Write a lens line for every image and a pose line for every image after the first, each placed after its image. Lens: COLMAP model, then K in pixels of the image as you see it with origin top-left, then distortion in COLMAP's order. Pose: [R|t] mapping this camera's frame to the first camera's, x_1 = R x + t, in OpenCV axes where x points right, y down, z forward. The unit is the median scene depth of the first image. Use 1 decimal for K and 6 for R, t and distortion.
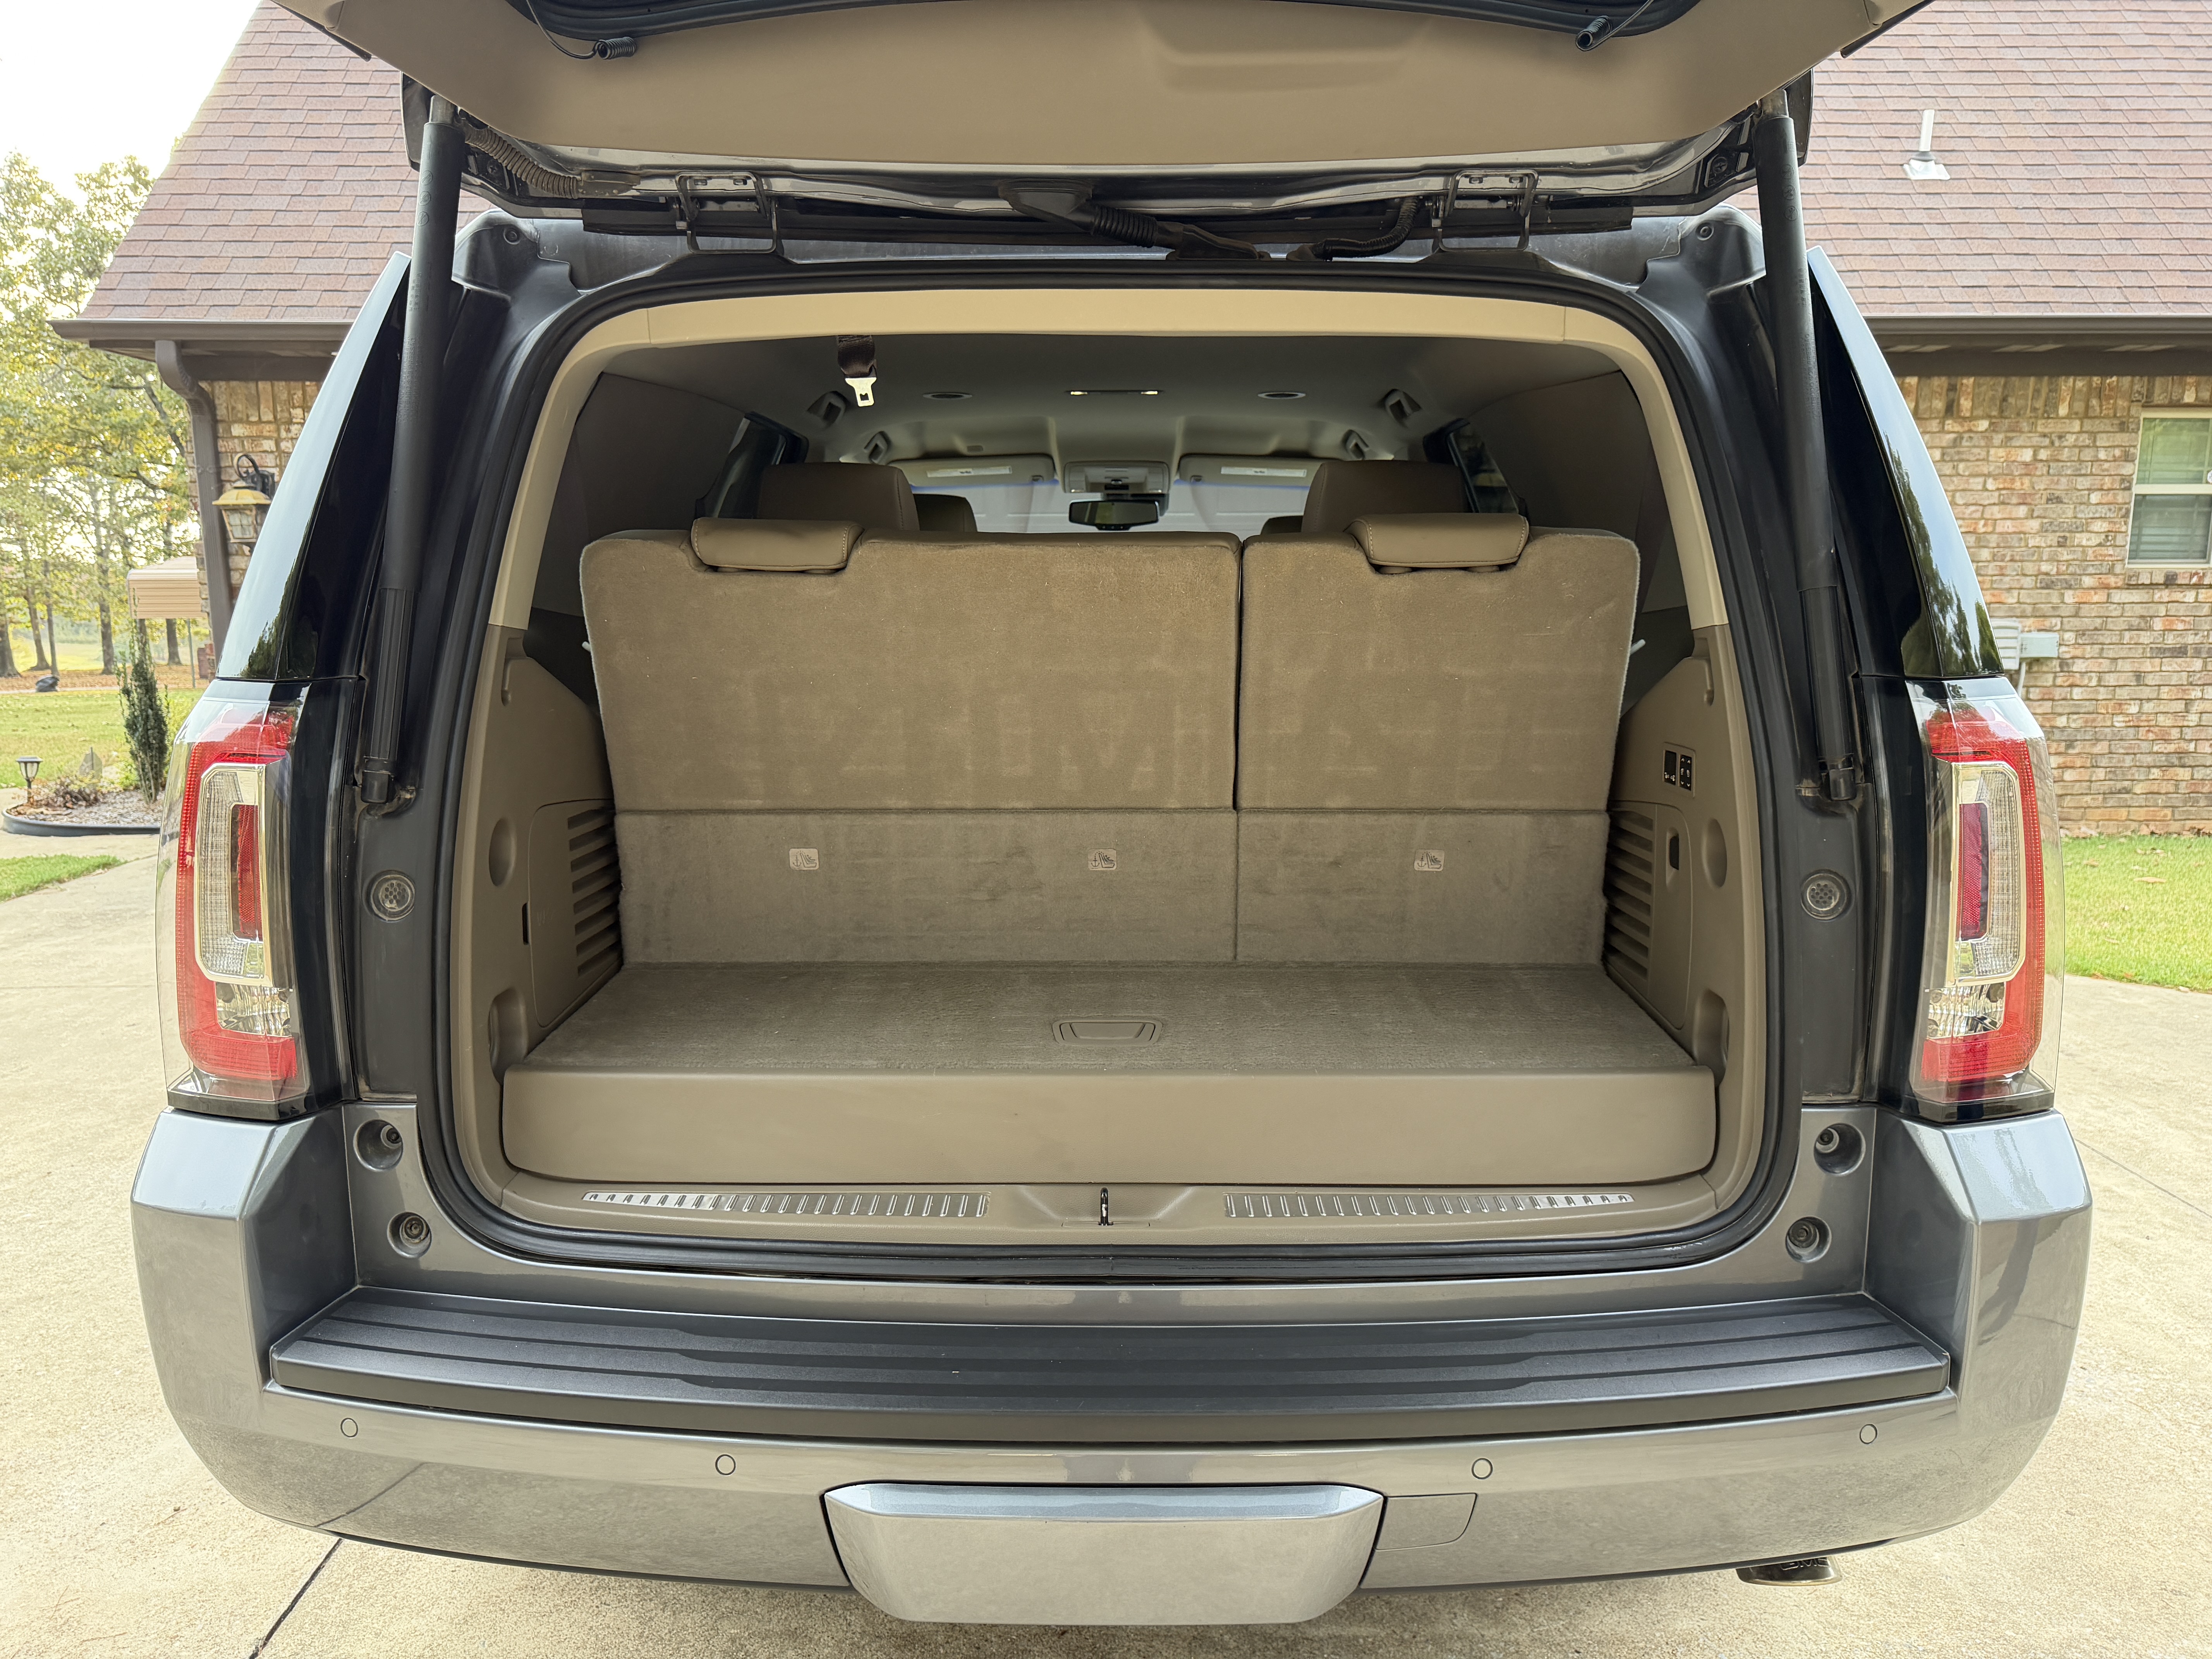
lens RADIAL K [[1584.3, 0, 1107.1], [0, 1584.3, 838.2], [0, 0, 1]] dist [-0.001295, -0.005324]
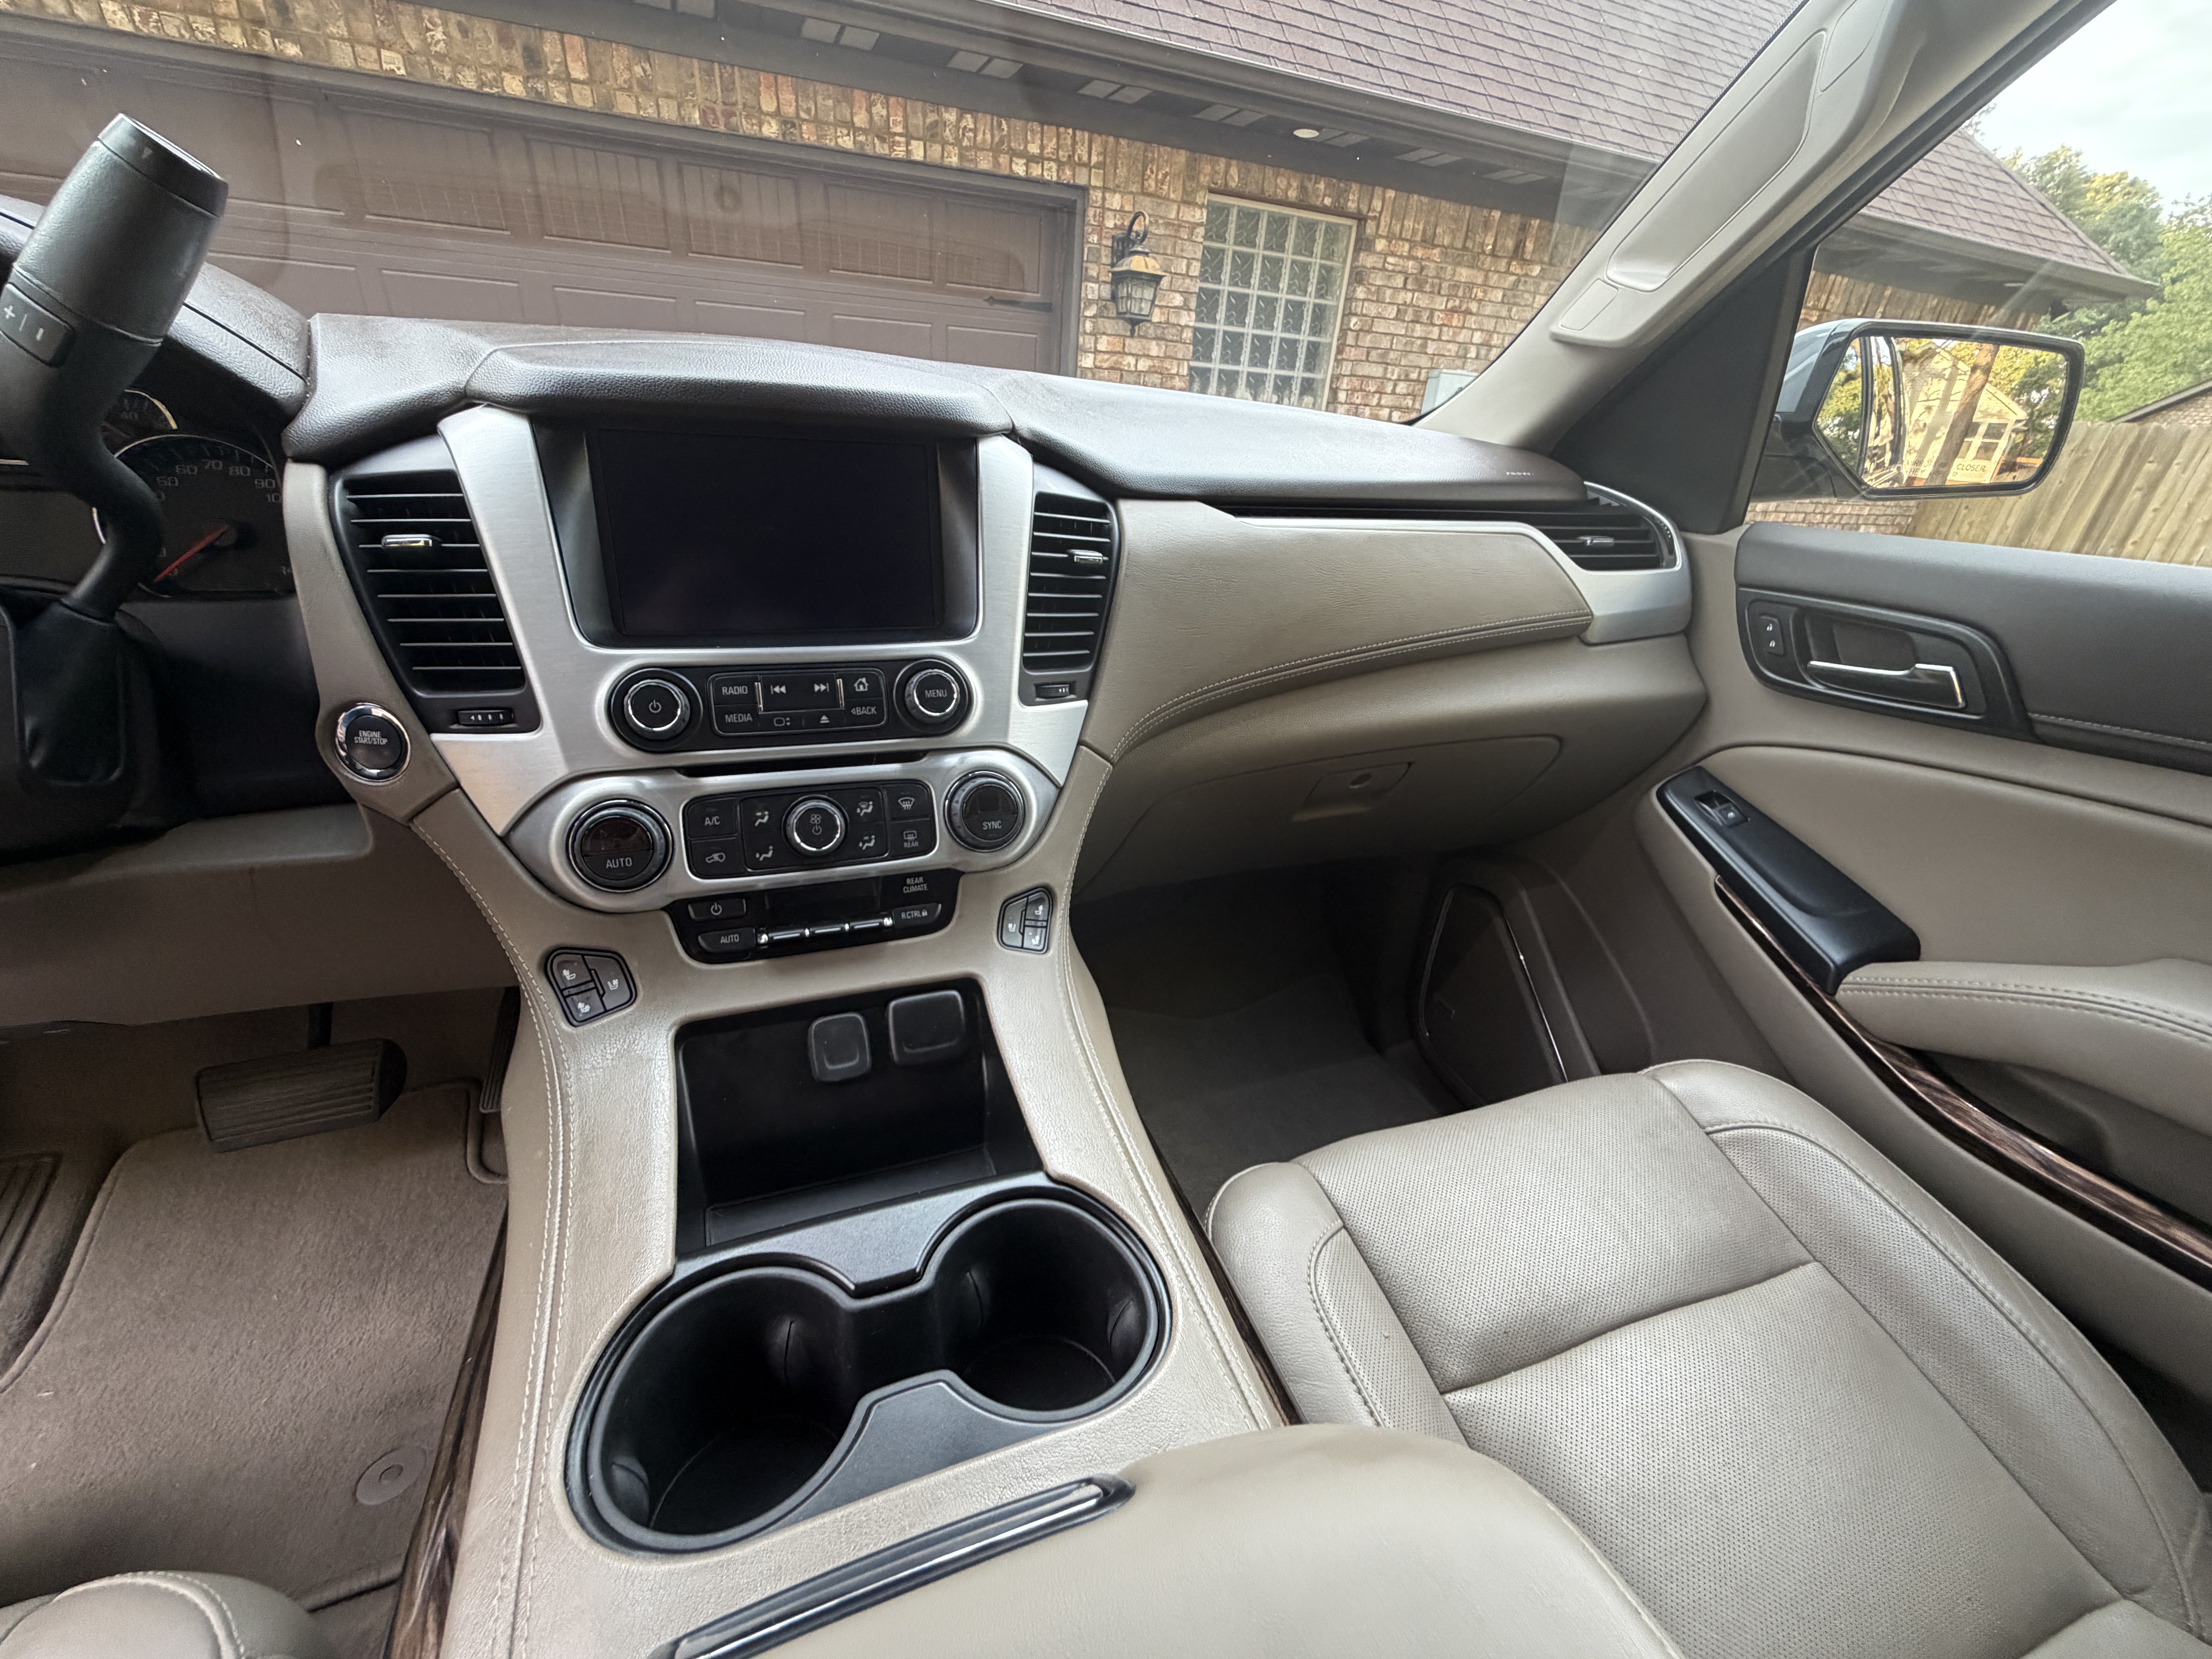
lens RADIAL K [[880.5, 0, 1103.9], [0, 880.5, 821.6], [0, 0, 1]] dist [-0.002302, 0.000480]
pose [[0.924746, -0.101682, 0.366750, 0.011948], [-0.009831, 0.956945, 0.290103, -0.490458], [-0.380458, -0.271877, 0.883932, 3.471933]]
